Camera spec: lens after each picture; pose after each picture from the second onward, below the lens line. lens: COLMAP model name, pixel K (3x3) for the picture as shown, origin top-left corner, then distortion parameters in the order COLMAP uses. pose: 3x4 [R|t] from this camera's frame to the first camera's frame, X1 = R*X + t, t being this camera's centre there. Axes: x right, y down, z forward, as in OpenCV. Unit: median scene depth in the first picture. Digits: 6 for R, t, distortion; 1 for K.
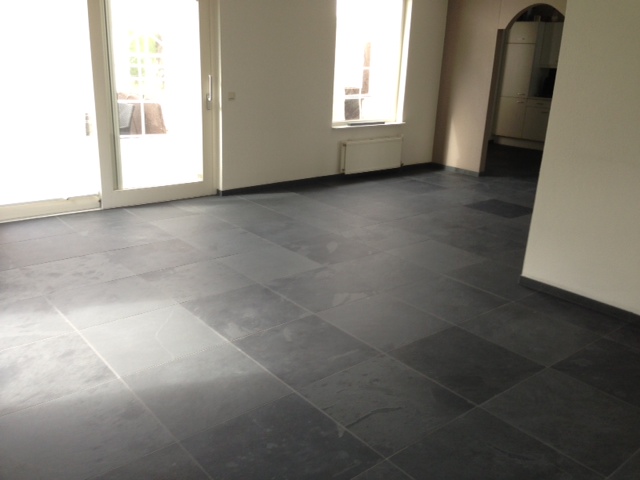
lens RADIAL K [[587.2, 0, 320.0], [0, 587.2, 240.0], [0, 0, 1]] dist [0.128955, -0.232001]
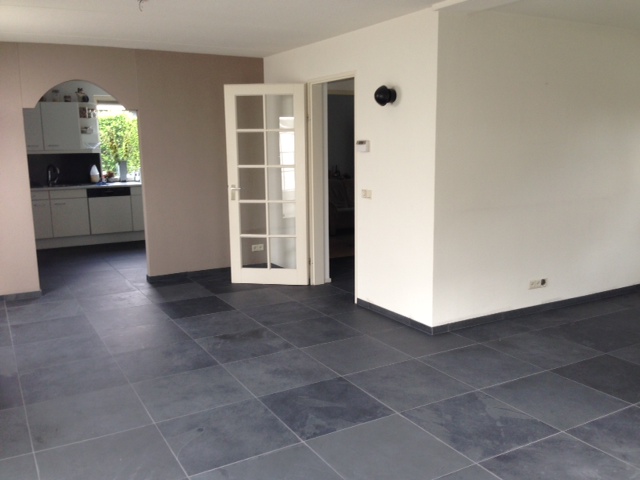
lens RADIAL K [[587.2, 0, 320.0], [0, 587.2, 240.0], [0, 0, 1]] dist [0.128955, -0.232001]
pose [[0.175195, -0.206072, 0.962726, -0.919273], [0.321100, 0.936341, 0.141991, -0.400394], [-0.930700, 0.284255, 0.230212, 1.143023]]
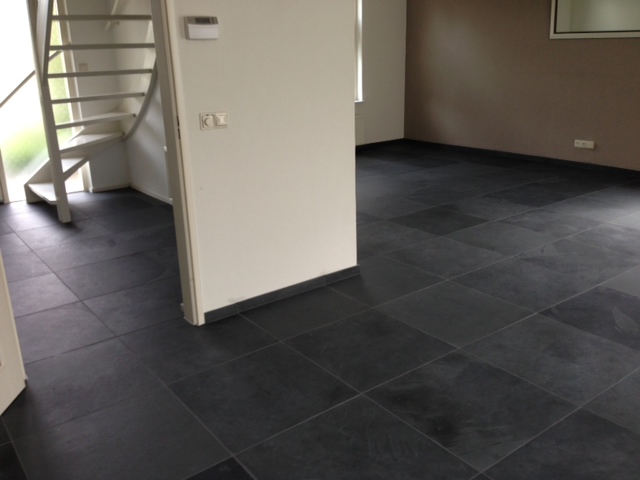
lens RADIAL K [[587.2, 0, 320.0], [0, 587.2, 240.0], [0, 0, 1]] dist [0.128955, -0.232001]
pose [[-0.998611, -0.024836, 0.046464, 0.451200], [0.007292, 0.808280, 0.588753, -0.619744], [-0.052179, 0.588274, -0.806977, 2.154789]]
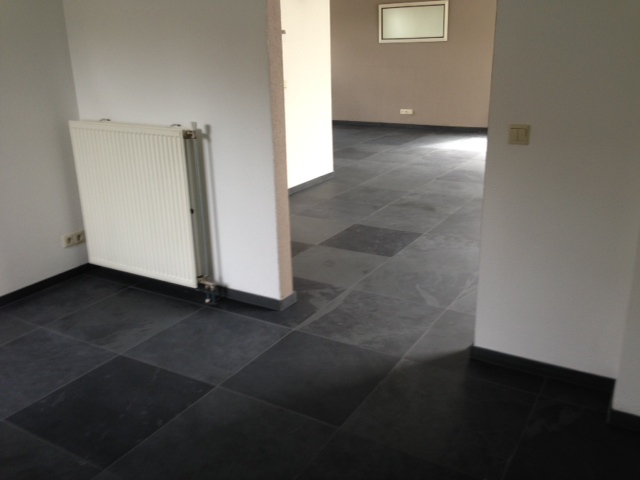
lens RADIAL K [[587.2, 0, 320.0], [0, 587.2, 240.0], [0, 0, 1]] dist [0.128955, -0.232001]
pose [[-0.945388, 0.085968, -0.314406, 1.099194], [-0.113334, 0.817706, 0.564368, -0.828556], [0.305609, 0.569180, -0.763307, 2.873018]]
